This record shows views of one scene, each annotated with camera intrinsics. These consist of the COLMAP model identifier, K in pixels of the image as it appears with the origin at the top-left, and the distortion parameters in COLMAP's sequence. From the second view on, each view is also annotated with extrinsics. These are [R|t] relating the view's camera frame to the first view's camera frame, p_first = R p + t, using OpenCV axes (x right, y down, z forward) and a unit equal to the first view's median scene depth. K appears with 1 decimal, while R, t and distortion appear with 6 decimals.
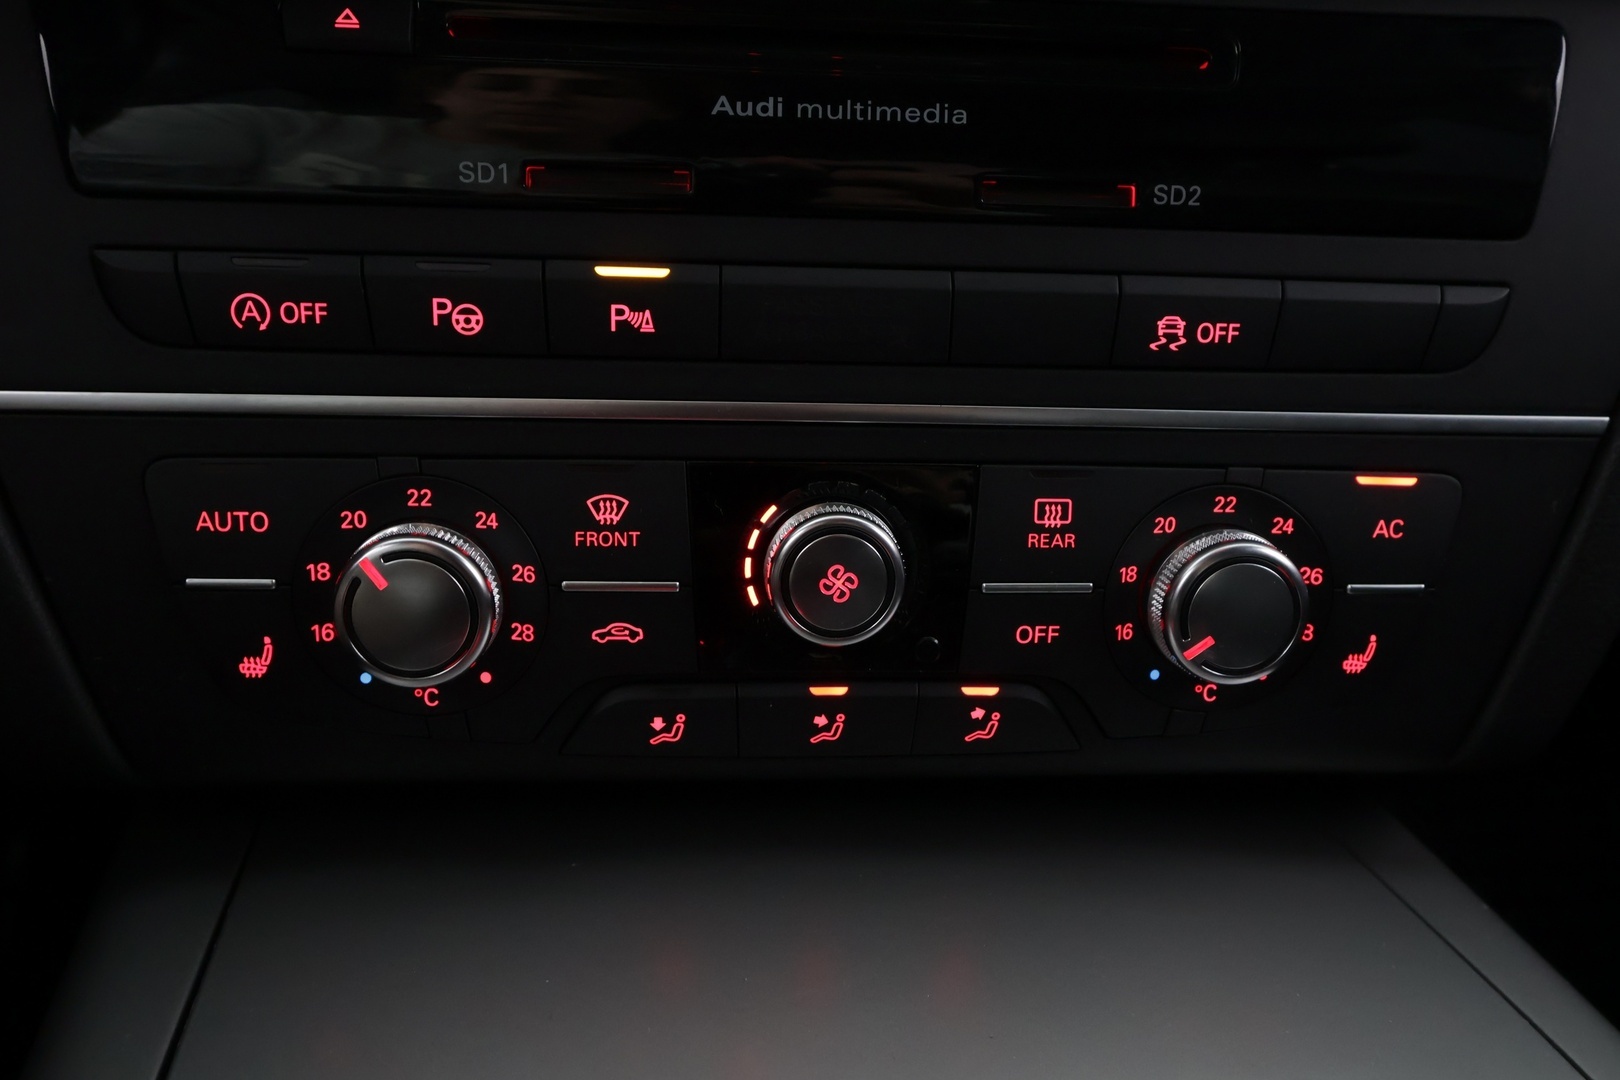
lens RADIAL K [[1275.4, 0, 808.0], [0, 1275.4, 542.5], [0, 0, 1]] dist [0.002157, 0.002465]
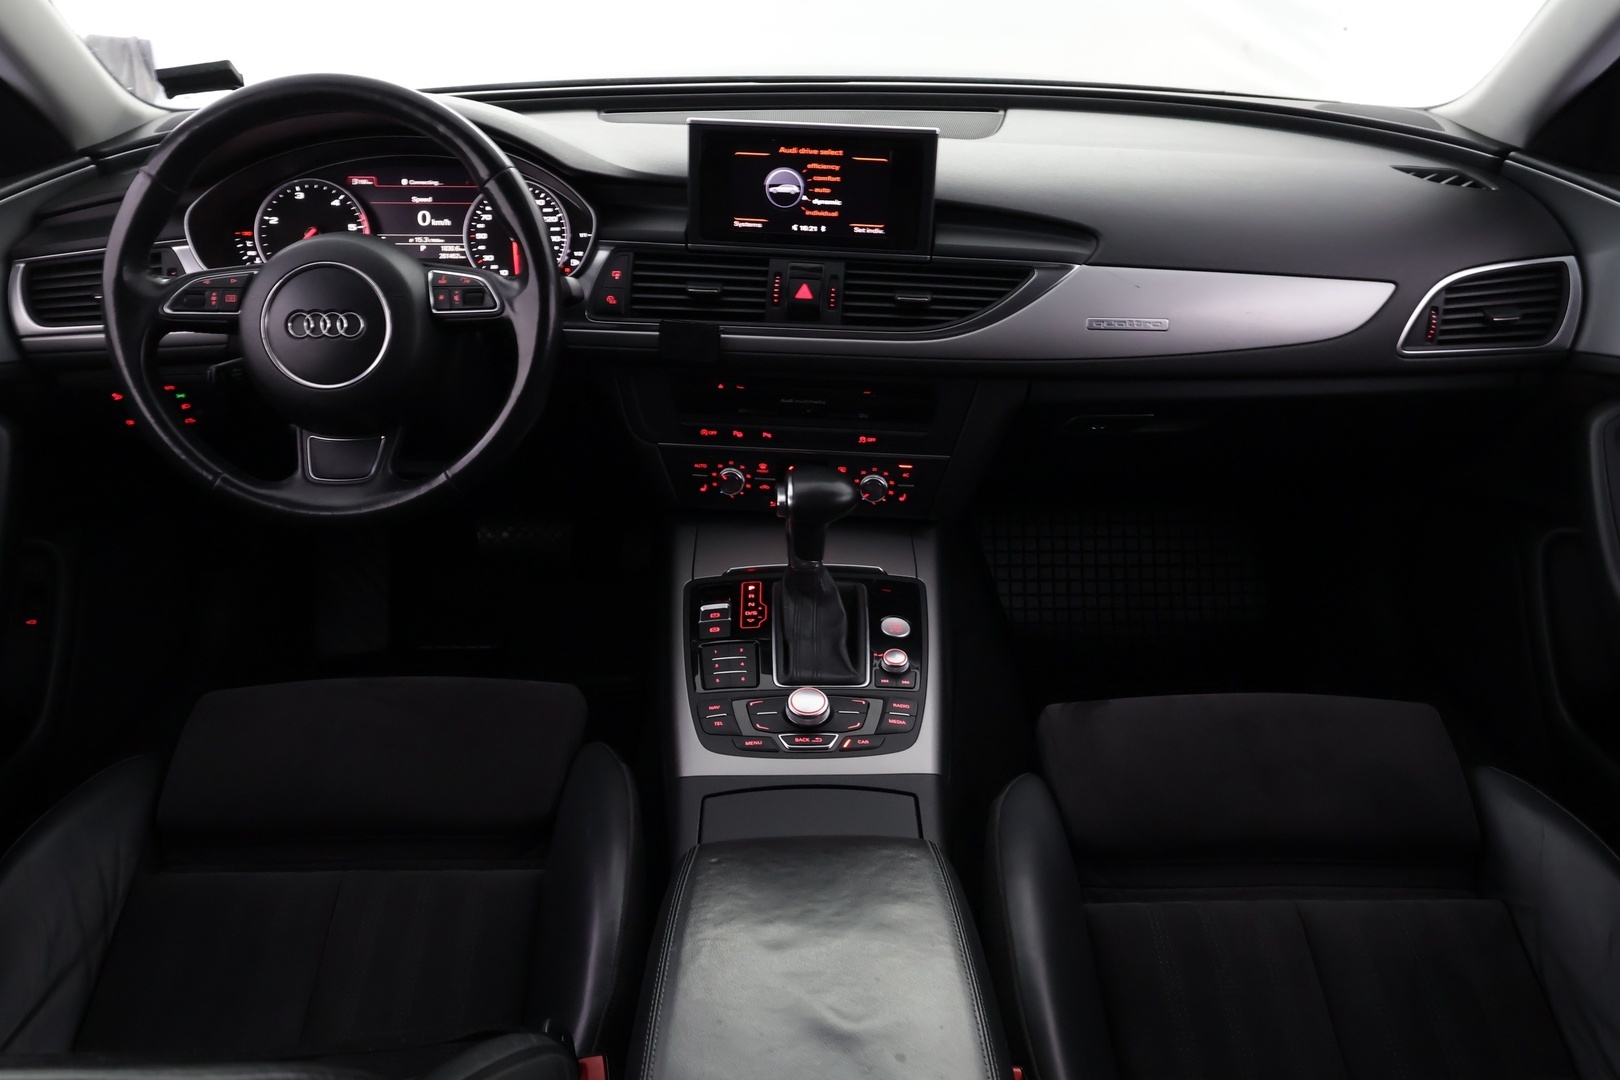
lens RADIAL K [[1275.4, 0, 800.8], [0, 1275.4, 535.8], [0, 0, 1]] dist [0.002157, 0.002465]
pose [[0.980293, 0.065667, -0.186316, 1.094034], [-0.021285, 0.972755, 0.230858, -1.044147], [0.196400, -0.222343, 0.954982, -4.490619]]
